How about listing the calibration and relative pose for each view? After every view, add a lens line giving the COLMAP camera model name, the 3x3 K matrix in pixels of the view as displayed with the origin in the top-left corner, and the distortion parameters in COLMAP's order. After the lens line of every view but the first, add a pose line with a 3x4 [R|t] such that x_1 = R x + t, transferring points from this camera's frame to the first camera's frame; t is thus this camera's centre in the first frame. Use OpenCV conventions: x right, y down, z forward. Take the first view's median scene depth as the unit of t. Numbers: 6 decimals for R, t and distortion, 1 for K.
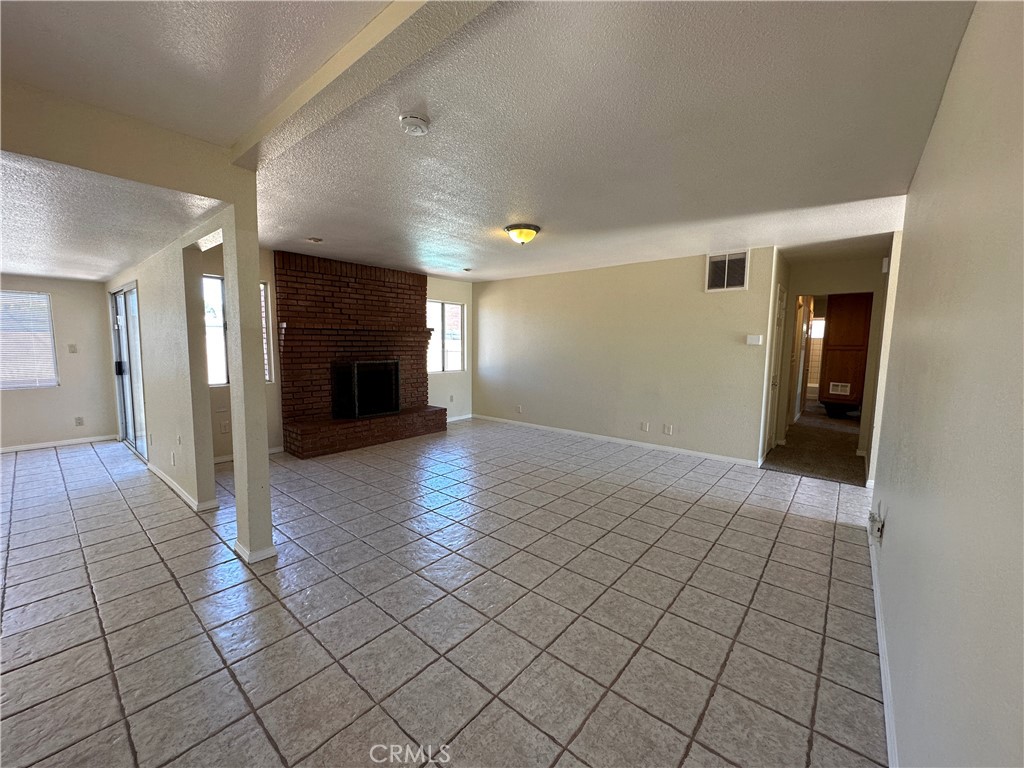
lens RADIAL K [[409.8, 0, 517.1], [0, 409.8, 381.8], [0, 0, 1]] dist [0.003616, -0.000147]
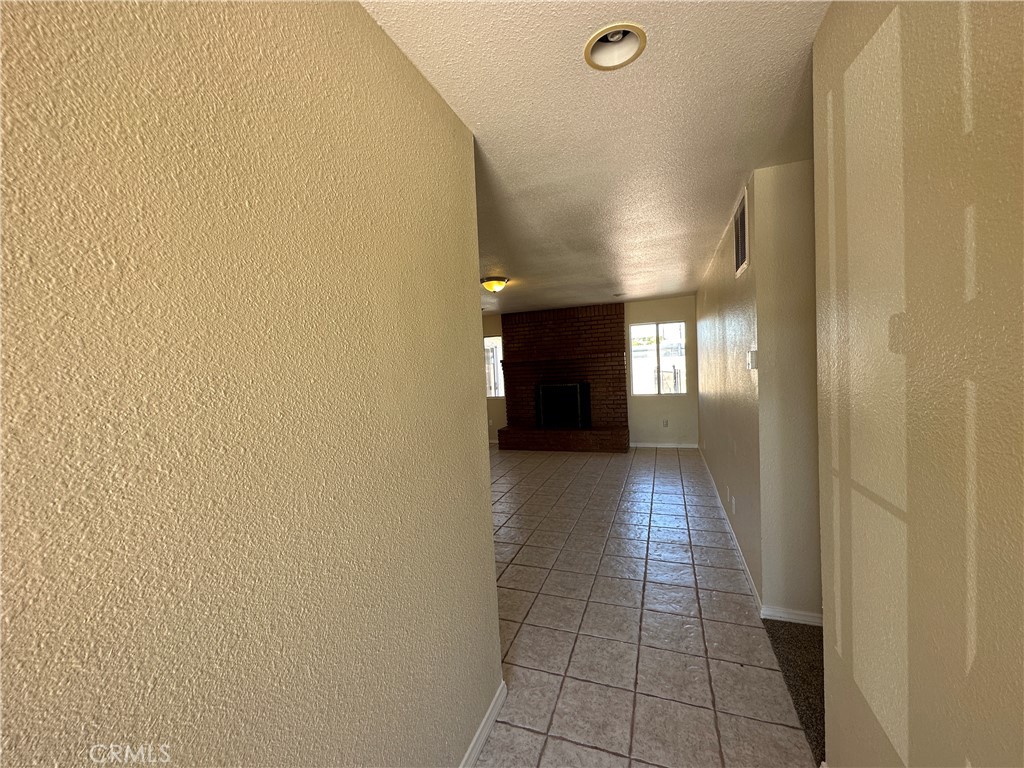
lens RADIAL K [[409.8, 0, 512.9], [0, 409.8, 388.6], [0, 0, 1]] dist [0.003616, -0.000147]
pose [[0.326030, 0.022500, -0.945092, 0.805462], [-0.035717, 0.999296, 0.011469, -0.048641], [0.944685, 0.030017, 0.326604, 0.471284]]
